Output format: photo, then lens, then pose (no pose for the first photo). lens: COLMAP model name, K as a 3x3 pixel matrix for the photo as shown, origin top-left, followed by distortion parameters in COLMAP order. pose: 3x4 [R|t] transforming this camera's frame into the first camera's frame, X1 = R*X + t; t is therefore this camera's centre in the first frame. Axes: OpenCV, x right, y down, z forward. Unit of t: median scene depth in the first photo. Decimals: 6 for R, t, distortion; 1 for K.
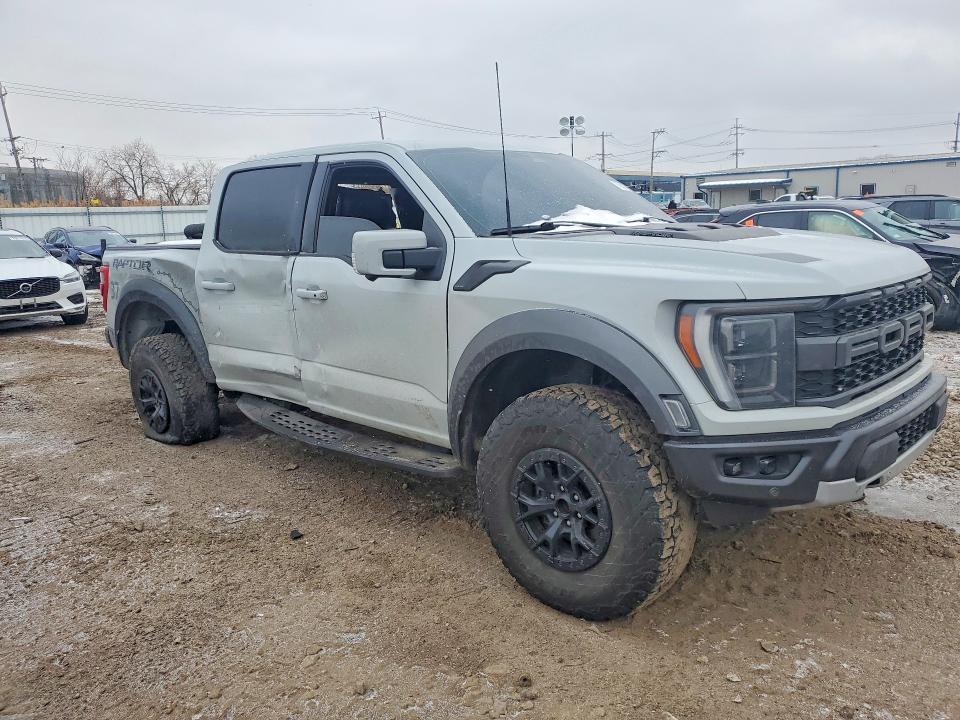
lens RADIAL K [[746.6, 0, 480.0], [0, 746.6, 360.0], [0, 0, 1]] dist [0.008349, 0.010958]
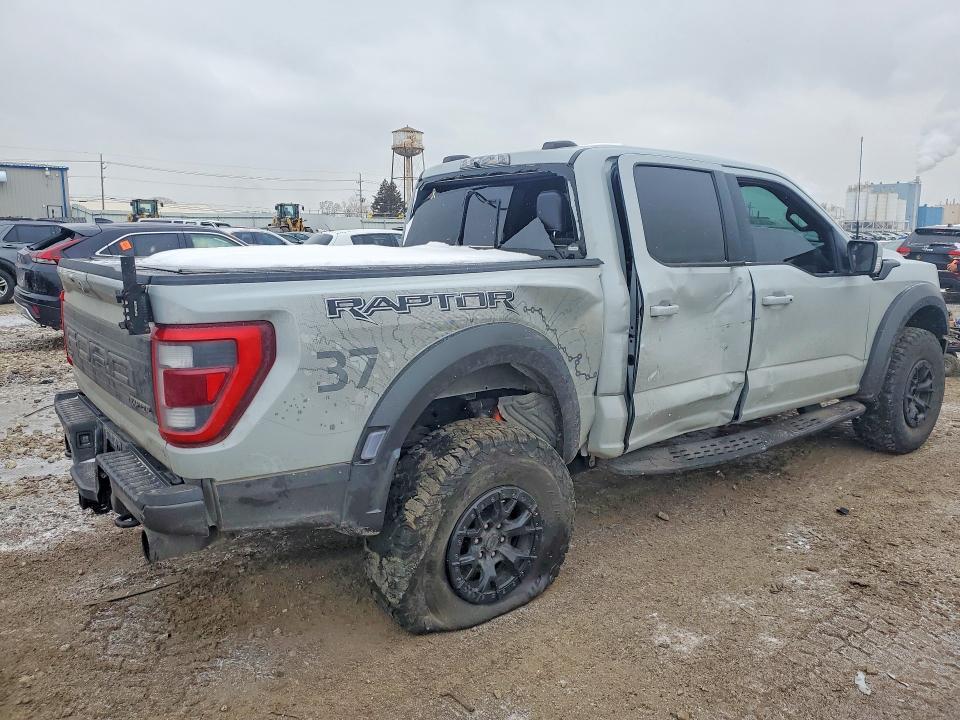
lens RADIAL K [[746.6, 0, 480.0], [0, 746.6, 360.0], [0, 0, 1]] dist [0.008349, 0.010958]
pose [[0.148336, -0.136795, 0.979430, -1.150161], [0.175927, 0.978240, 0.109985, -0.169367], [-0.973163, 0.155993, 0.169174, 1.076539]]
